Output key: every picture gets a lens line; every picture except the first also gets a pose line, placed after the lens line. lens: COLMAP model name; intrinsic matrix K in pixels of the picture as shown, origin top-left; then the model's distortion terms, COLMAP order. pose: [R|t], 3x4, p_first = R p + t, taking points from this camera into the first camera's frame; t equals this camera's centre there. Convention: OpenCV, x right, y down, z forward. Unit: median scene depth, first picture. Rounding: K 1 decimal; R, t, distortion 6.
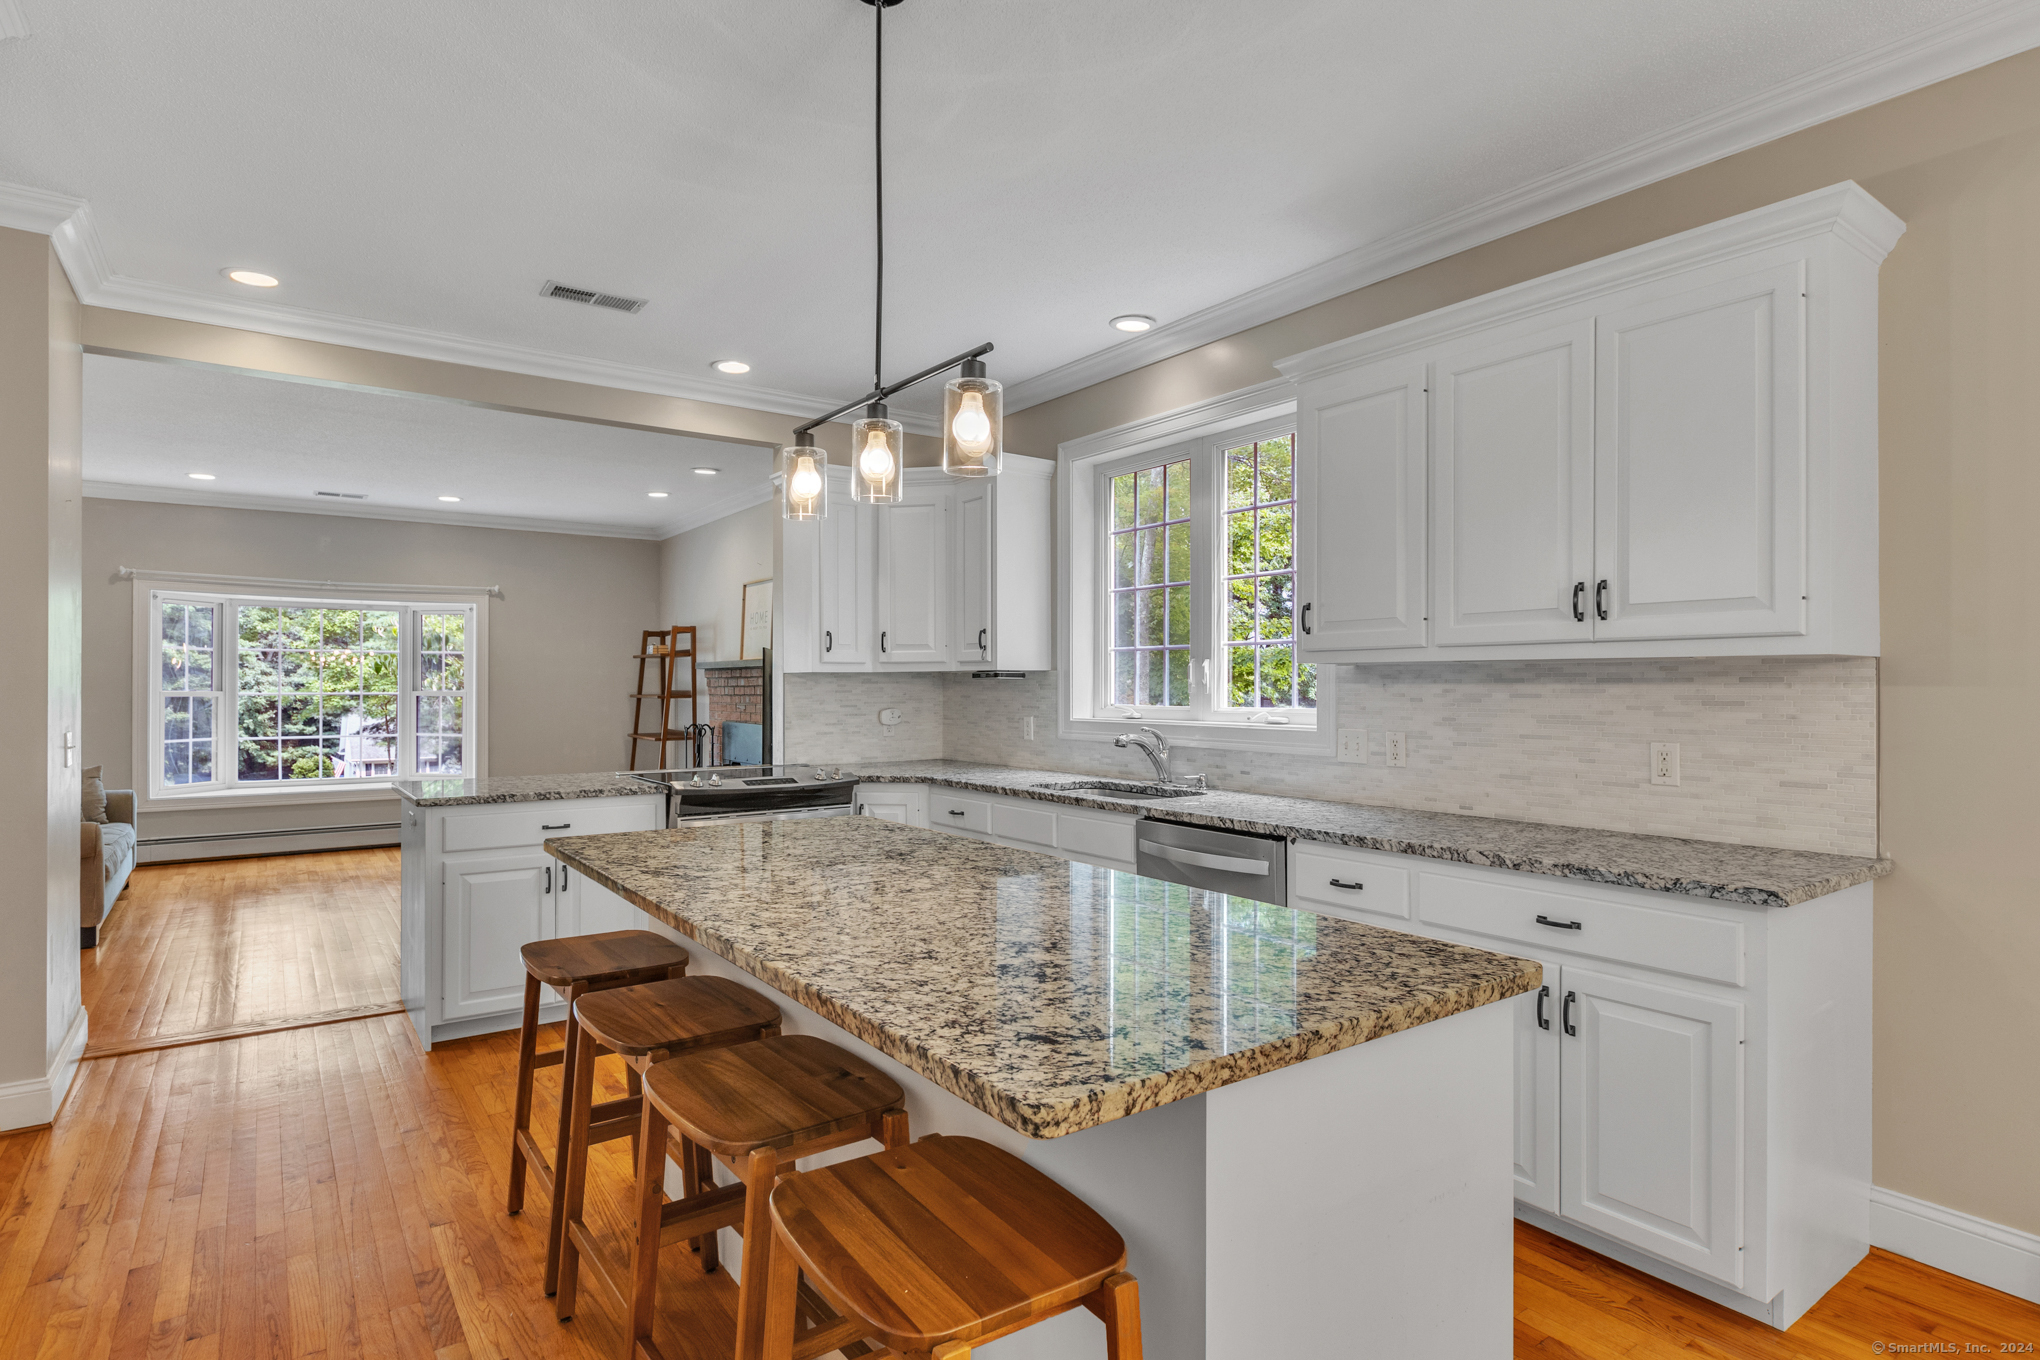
lens RADIAL K [[1062.5, 0, 1028.4], [0, 1062.5, 683.7], [0, 0, 1]] dist [0.000514, -0.001019]
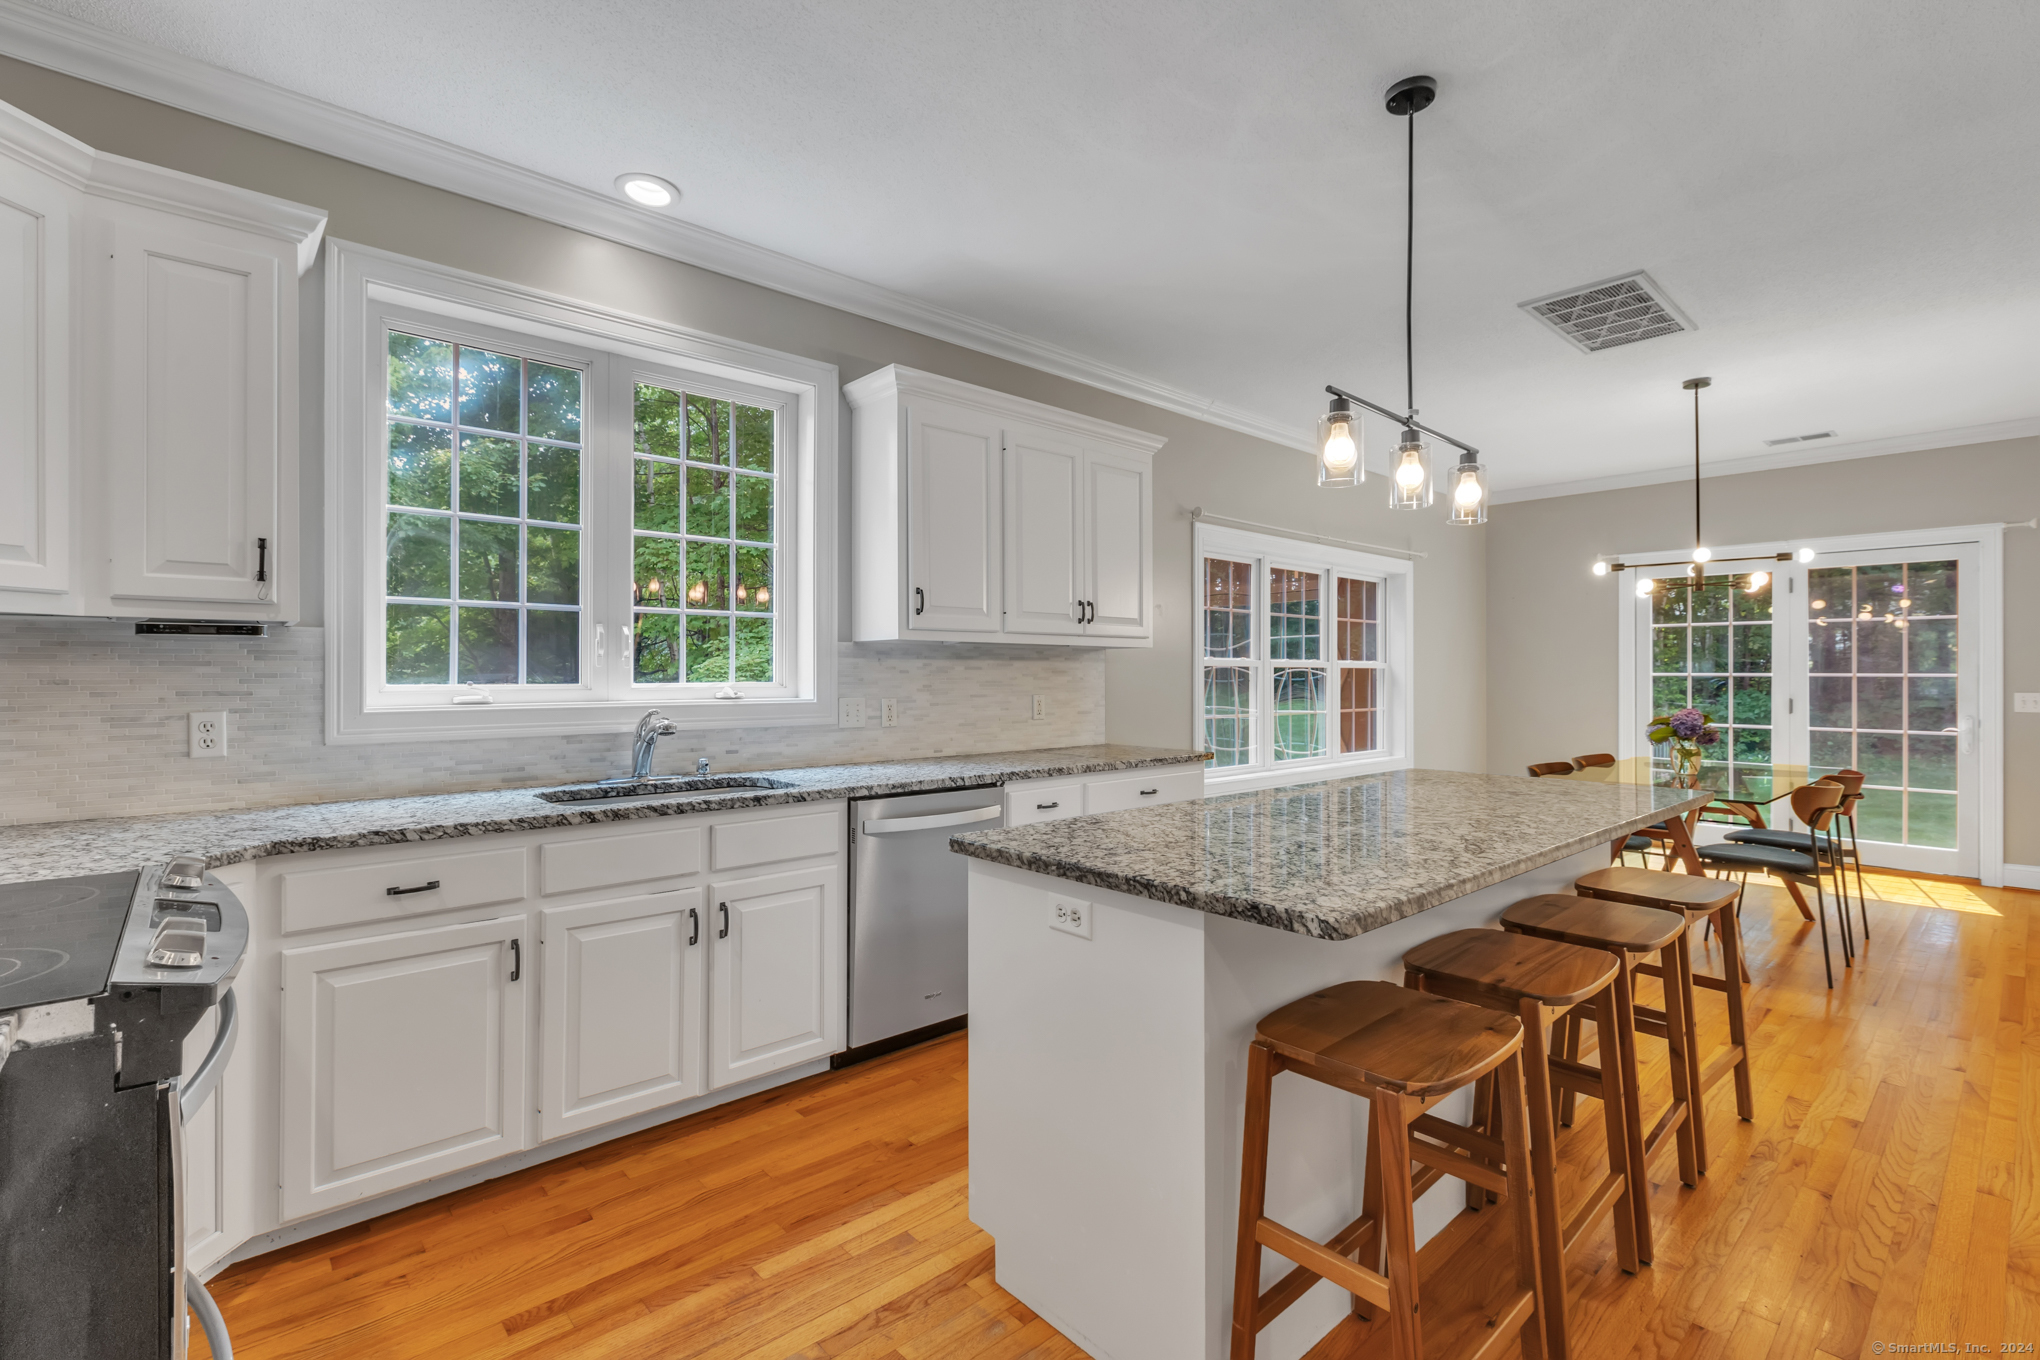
lens RADIAL K [[923.1, 0, 1017.0], [0, 923.1, 674.5], [0, 0, 1]] dist [-0.001389, 0.002001]
pose [[-0.106570, -0.002662, 0.994302, -0.528046], [-0.003624, 0.999991, 0.002288, 0.011107], [-0.994299, -0.003360, -0.106578, 0.705501]]
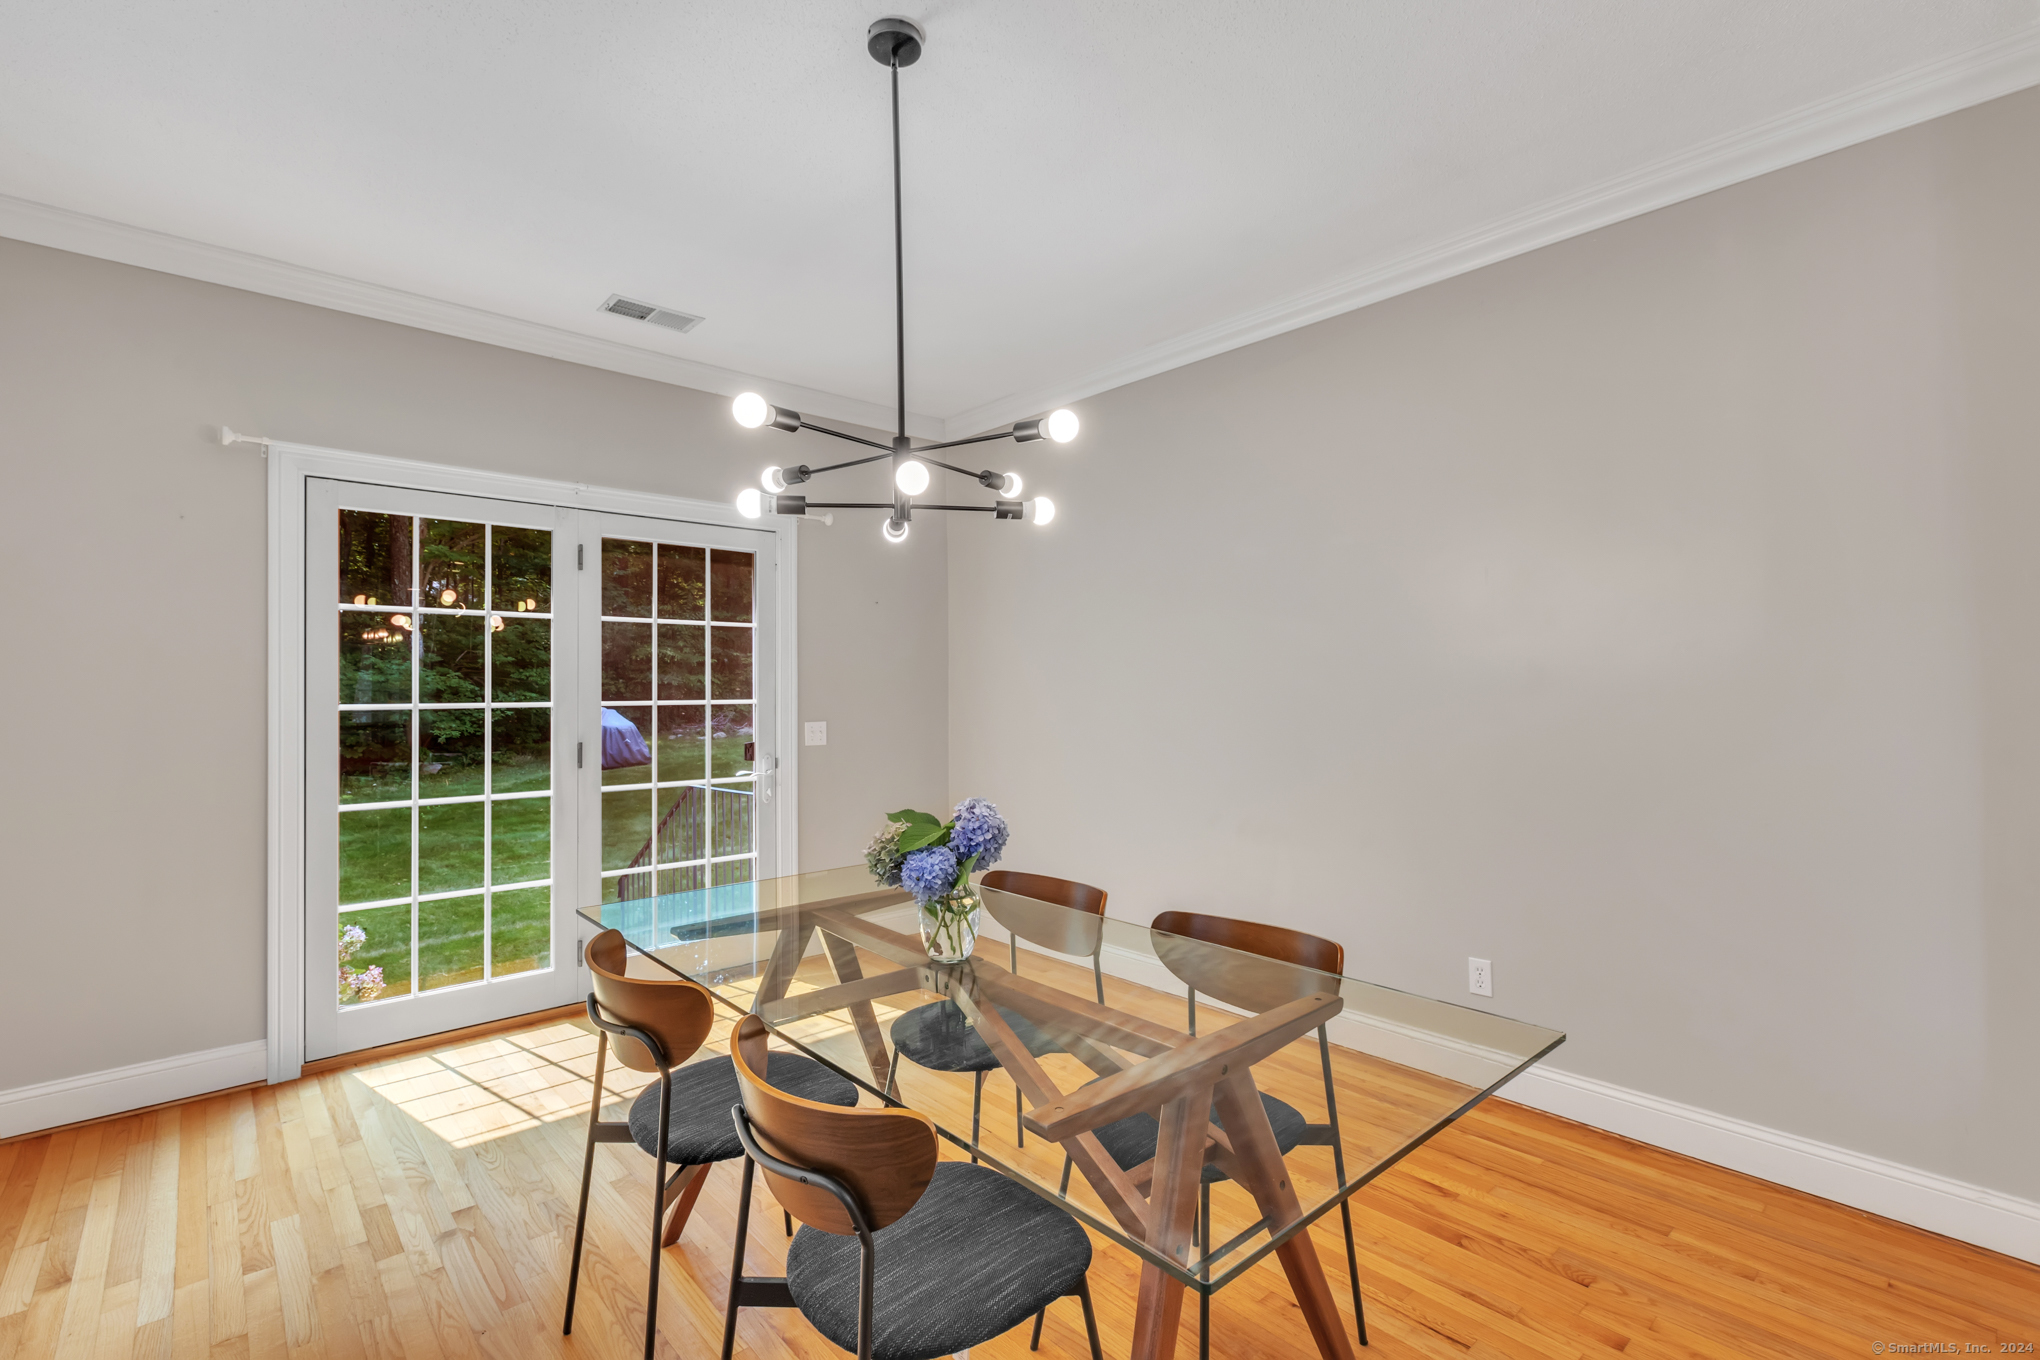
lens RADIAL K [[908.1, 0, 1036.9], [0, 908.1, 681.9], [0, 0, 1]] dist [-0.000818, -0.000052]
pose [[-0.993493, 0.001250, -0.113888, 0.357878], [0.002510, 0.999937, -0.010921, 0.000435], [0.113867, -0.011136, -0.993434, 0.303000]]
